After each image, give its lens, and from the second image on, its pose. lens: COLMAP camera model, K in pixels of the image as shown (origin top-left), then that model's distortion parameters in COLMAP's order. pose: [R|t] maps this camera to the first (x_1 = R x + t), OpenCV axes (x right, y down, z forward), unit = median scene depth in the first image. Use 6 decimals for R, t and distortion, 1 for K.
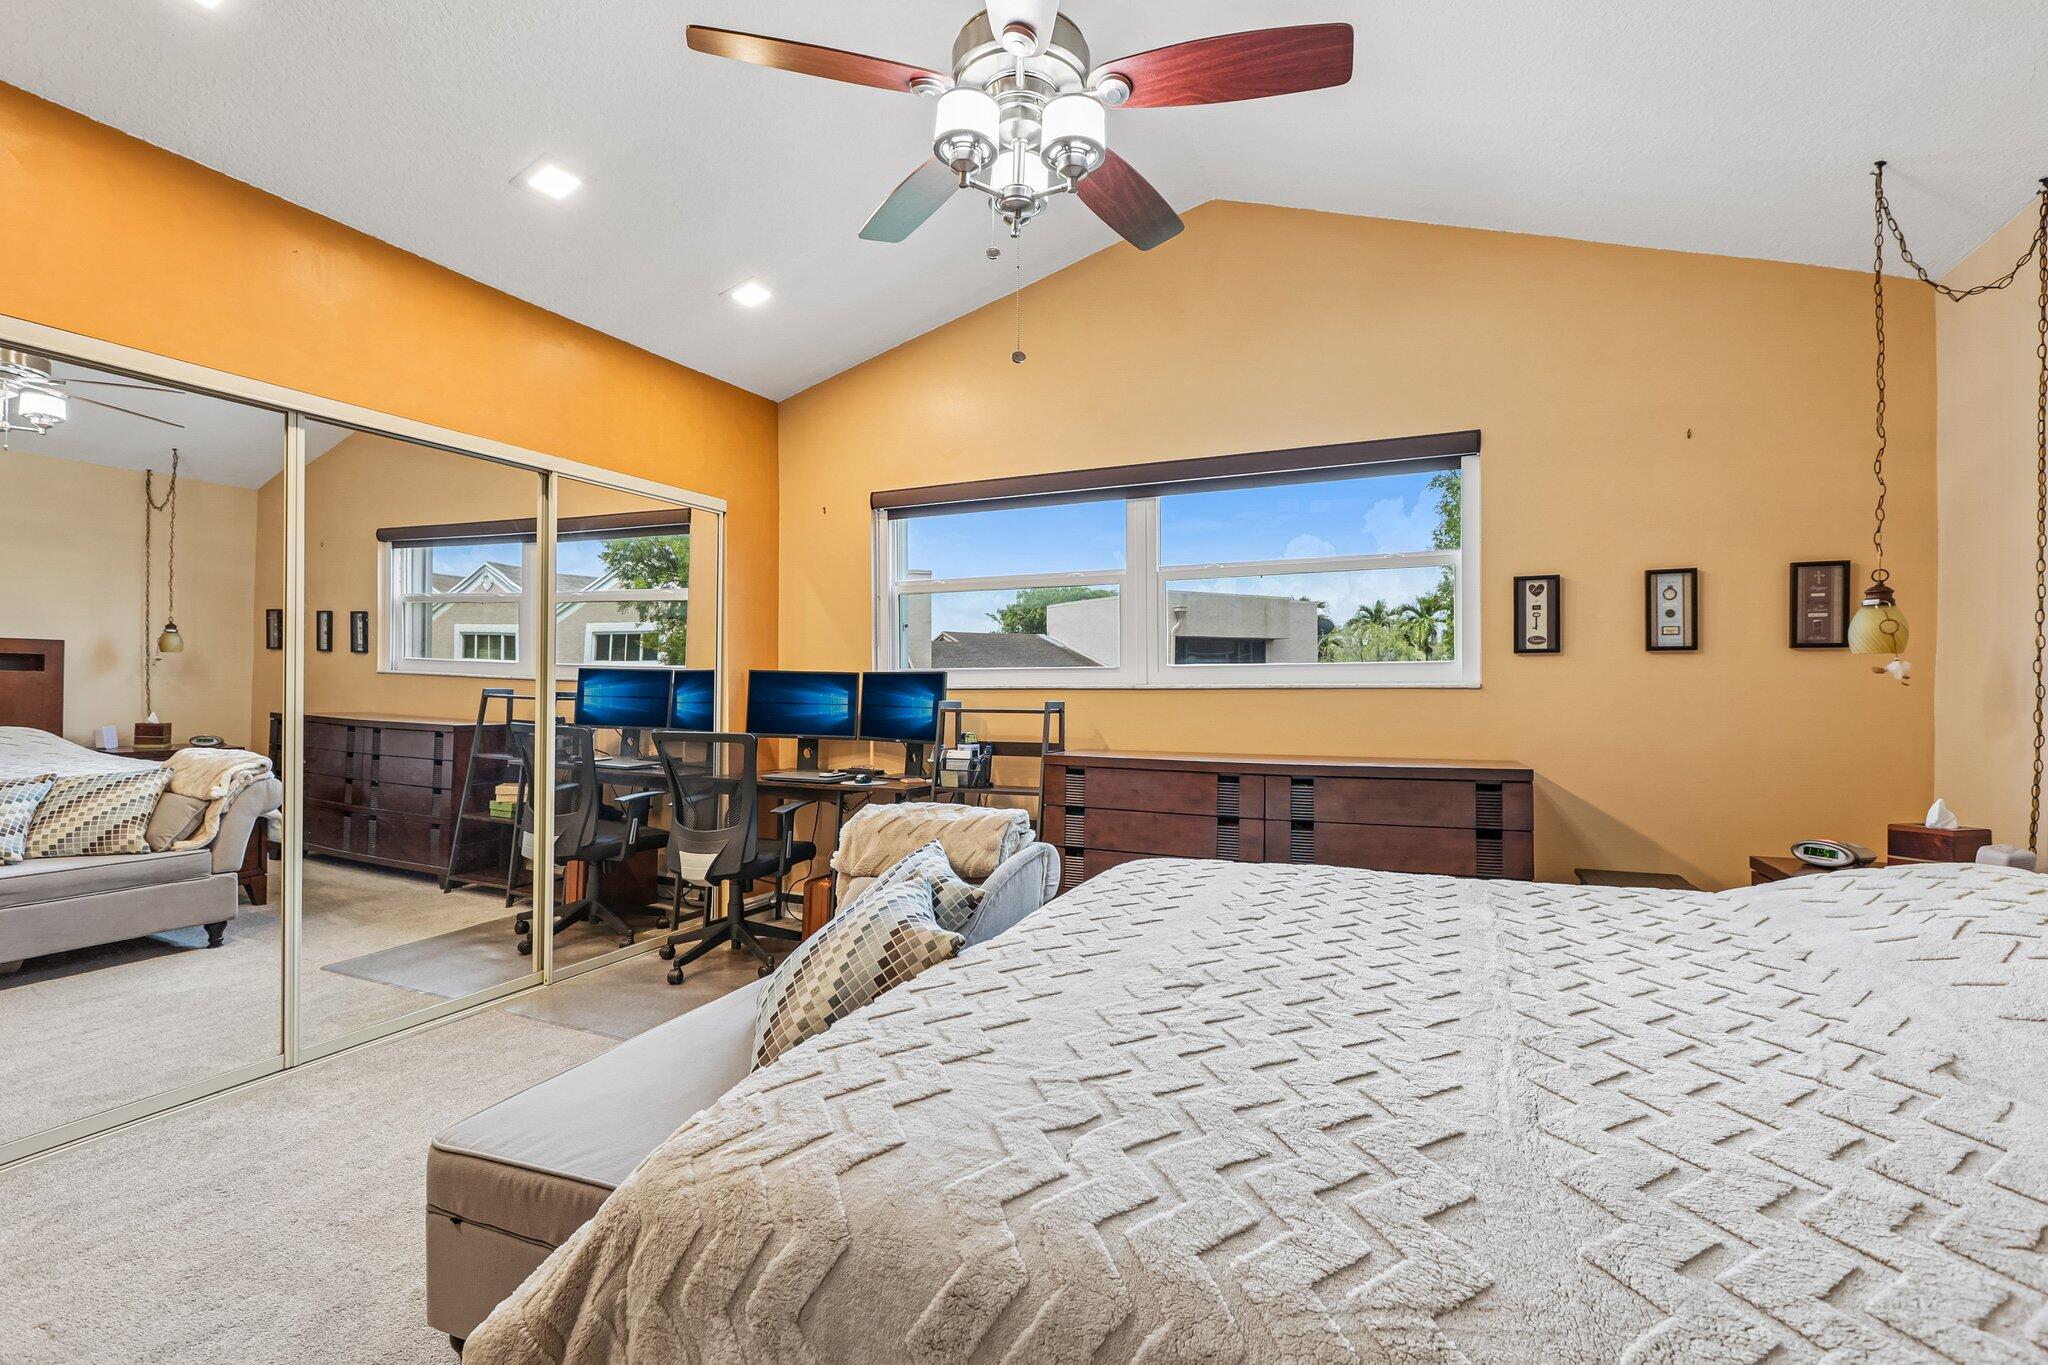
lens RADIAL K [[913.9, 0, 1018.4], [0, 913.9, 683.1], [0, 0, 1]] dist [-0.004254, 0.003698]
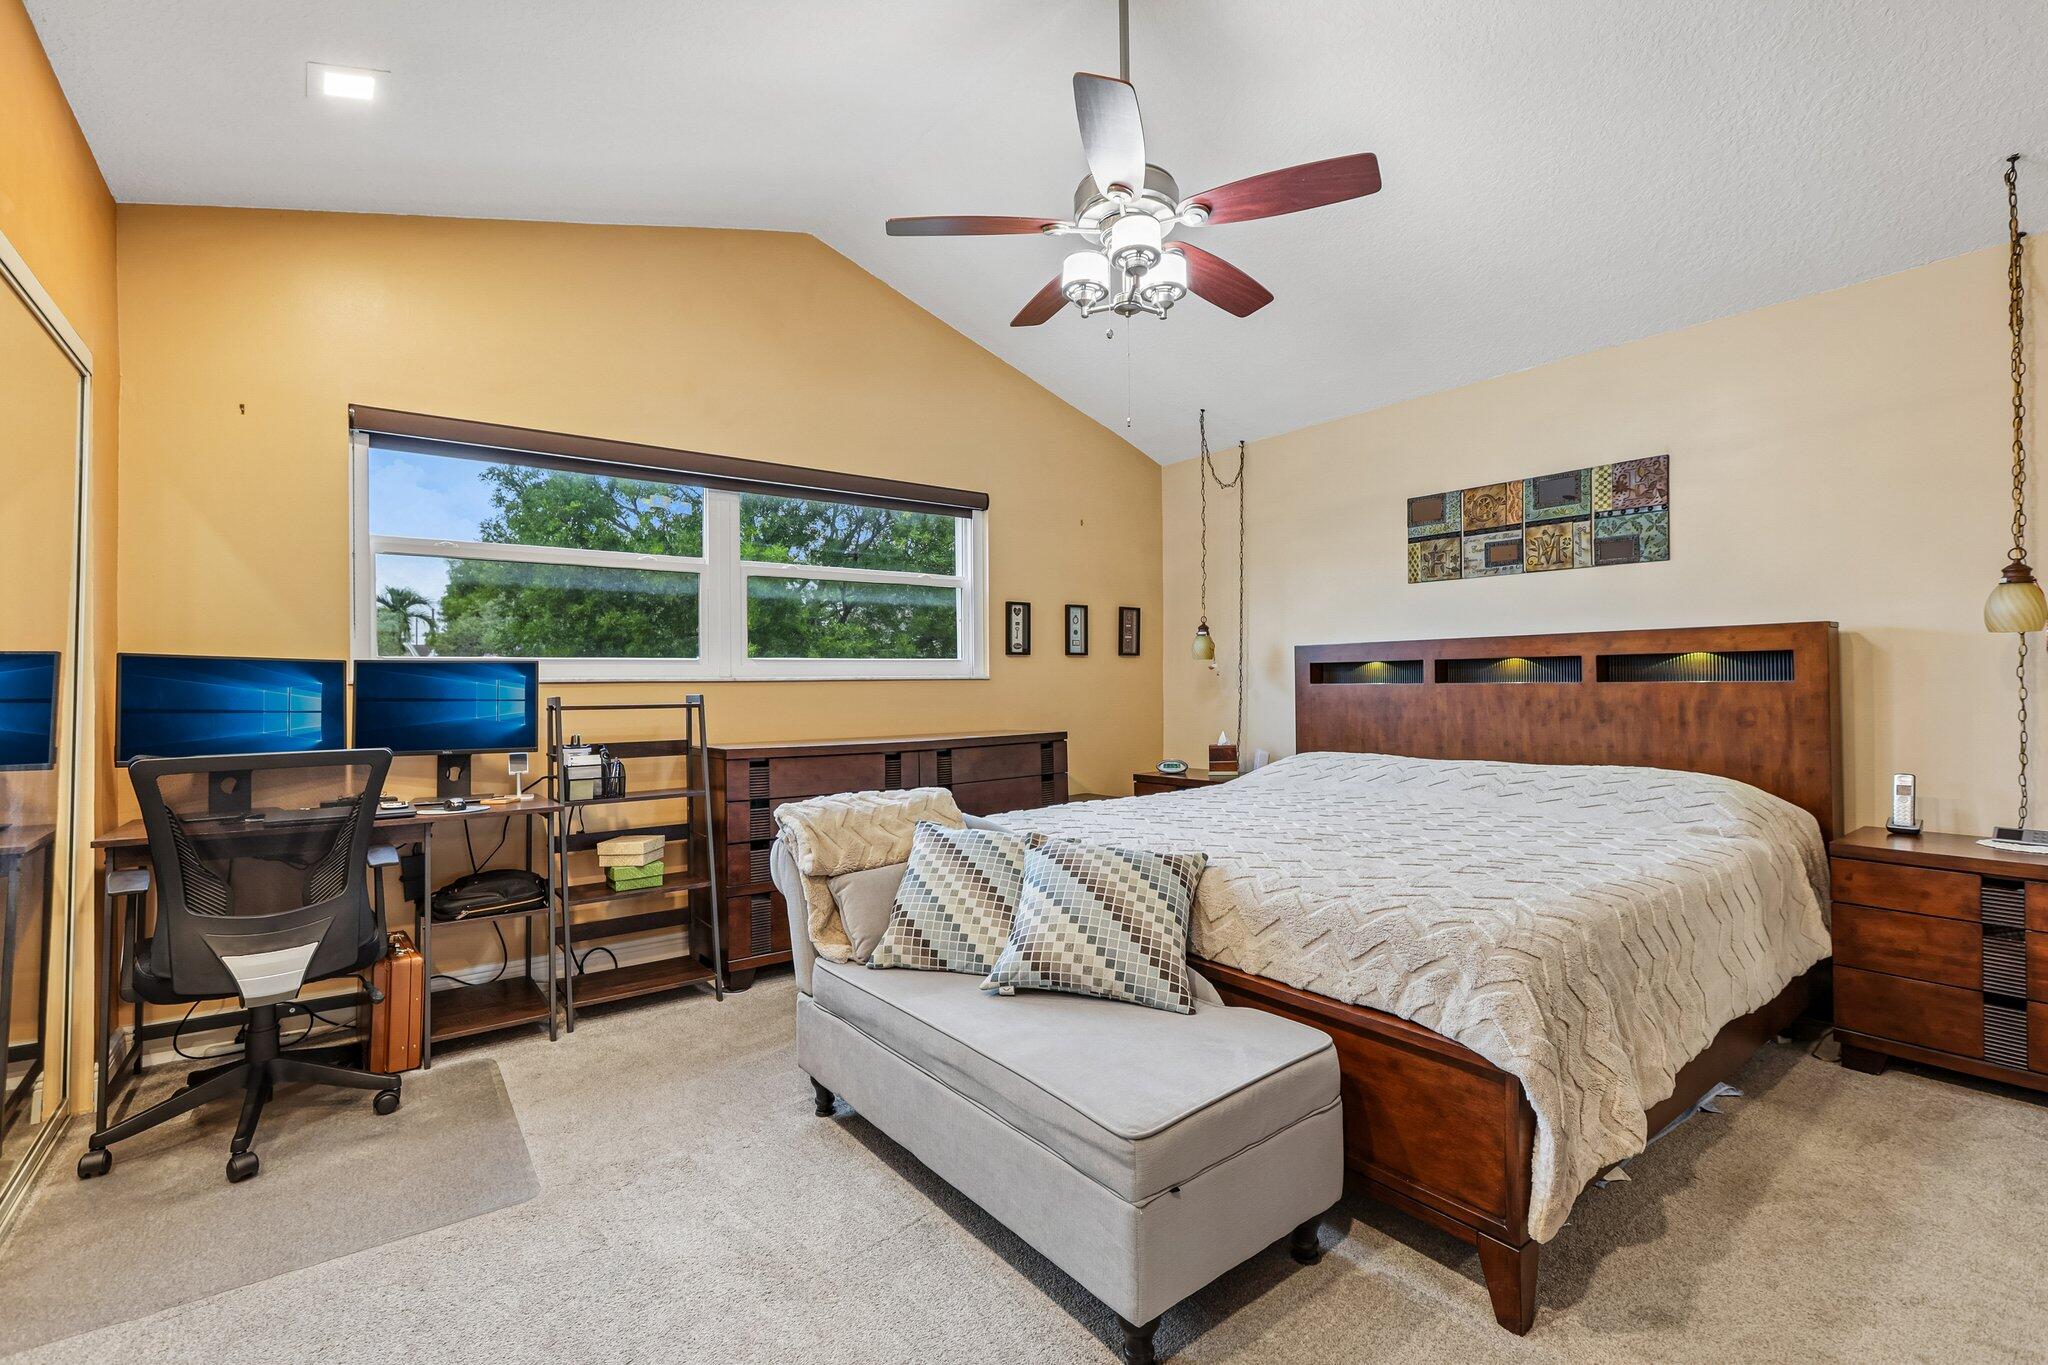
lens RADIAL K [[913.9, 0, 1021.6], [0, 913.9, 675.8], [0, 0, 1]] dist [-0.004254, 0.003698]
pose [[0.480638, -0.001863, 0.876917, -0.649590], [-0.000277, 0.999997, 0.002277, -0.002313], [-0.876919, -0.001337, 0.480636, 0.260429]]
